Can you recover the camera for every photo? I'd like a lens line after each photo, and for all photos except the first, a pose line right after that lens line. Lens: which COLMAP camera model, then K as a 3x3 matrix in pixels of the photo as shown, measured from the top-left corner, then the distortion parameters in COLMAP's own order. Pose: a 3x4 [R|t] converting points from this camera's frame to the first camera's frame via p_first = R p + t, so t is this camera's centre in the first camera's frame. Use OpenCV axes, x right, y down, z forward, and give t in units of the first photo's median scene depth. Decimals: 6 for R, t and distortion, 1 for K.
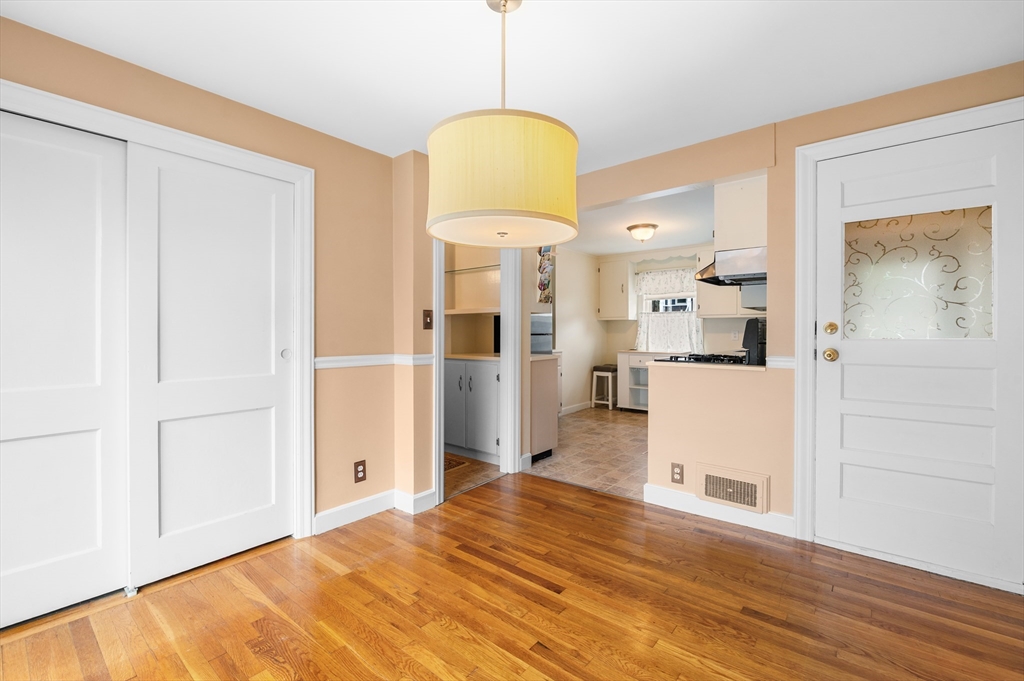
lens RADIAL K [[443.5, 0, 508.1], [0, 443.5, 334.3], [0, 0, 1]] dist [-0.004164, -0.000409]
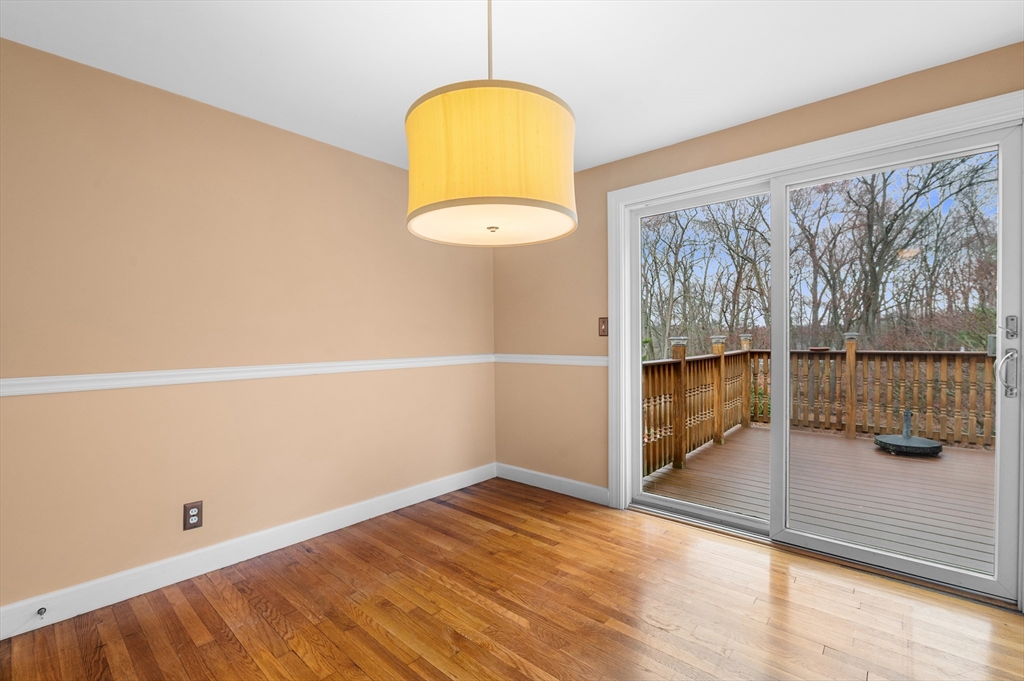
lens RADIAL K [[450.3, 0, 512.0], [0, 450.3, 340.5], [0, 0, 1]] dist [-0.008586, -0.000275]
pose [[-0.999787, 0.006638, 0.019544, -0.041935], [0.006918, 0.999874, 0.014297, -0.006122], [-0.019446, 0.014430, -0.999707, 1.171444]]
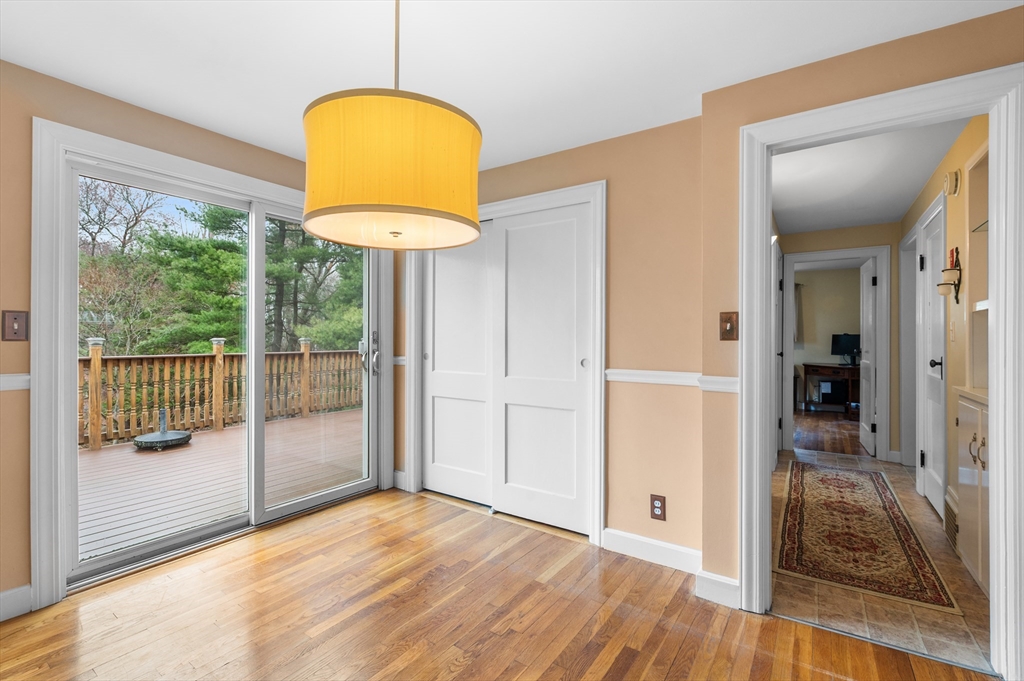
lens RADIAL K [[450.3, 0, 512.0], [0, 450.3, 340.5], [0, 0, 1]] dist [-0.008586, -0.000275]
pose [[0.096757, 0.001366, -0.995307, 0.550403], [-0.009594, 0.999954, 0.000440, -0.009598], [0.995262, 0.009506, 0.096766, 0.703505]]
